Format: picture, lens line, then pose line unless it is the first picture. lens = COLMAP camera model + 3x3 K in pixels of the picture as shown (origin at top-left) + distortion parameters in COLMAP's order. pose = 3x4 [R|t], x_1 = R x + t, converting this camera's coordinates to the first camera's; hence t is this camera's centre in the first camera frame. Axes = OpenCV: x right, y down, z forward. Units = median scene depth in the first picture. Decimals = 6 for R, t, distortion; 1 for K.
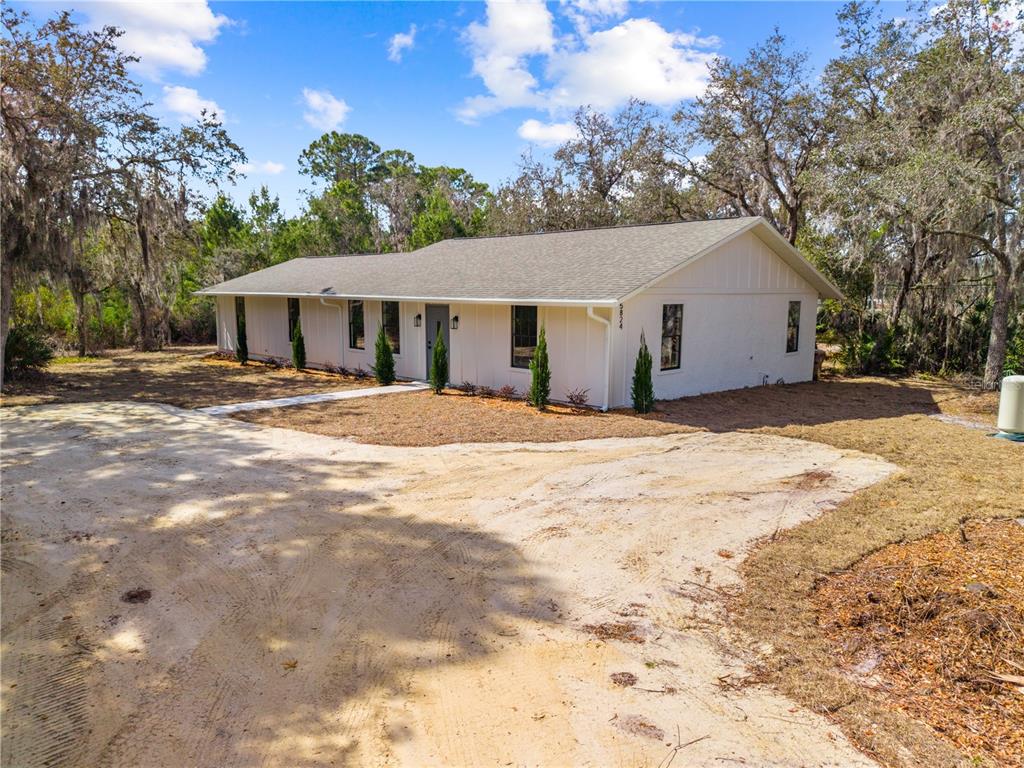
lens RADIAL K [[680.1, 0, 507.5], [0, 680.1, 386.6], [0, 0, 1]] dist [0.018397, -0.012026]
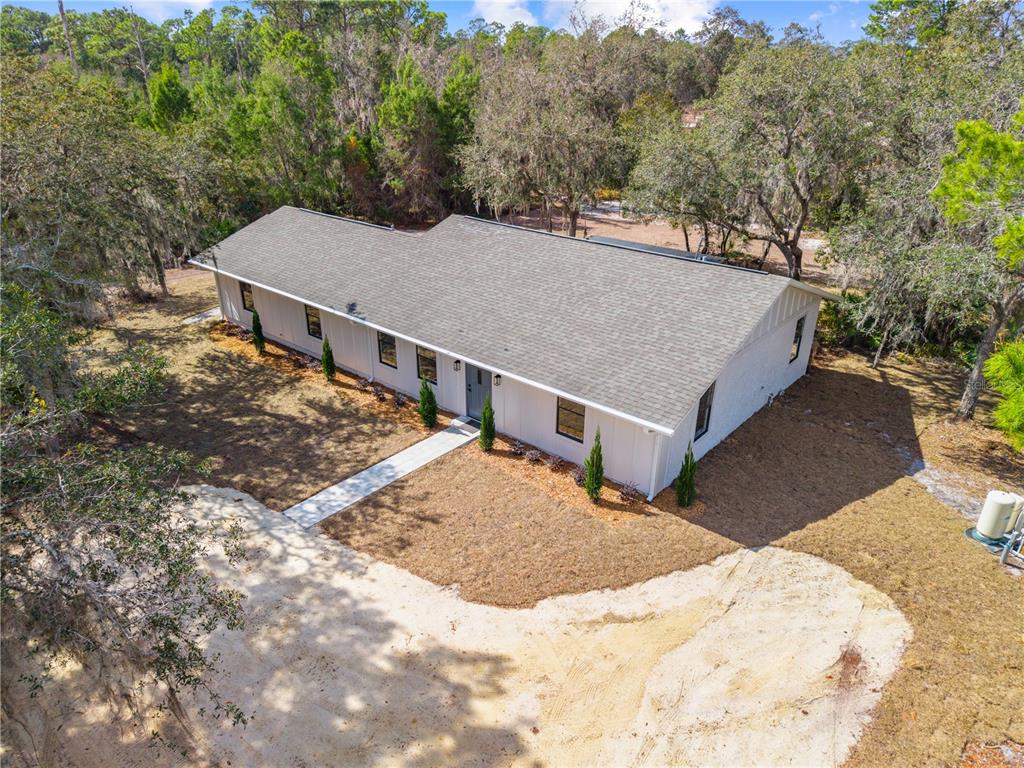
lens RADIAL K [[680.1, 0, 509.3], [0, 680.1, 377.2], [0, 0, 1]] dist [0.018397, -0.012026]
pose [[0.996341, -0.029901, 0.080062, -0.117502], [0.005691, 0.957932, 0.286940, -0.326217], [-0.085273, -0.285434, 0.954597, -0.005887]]
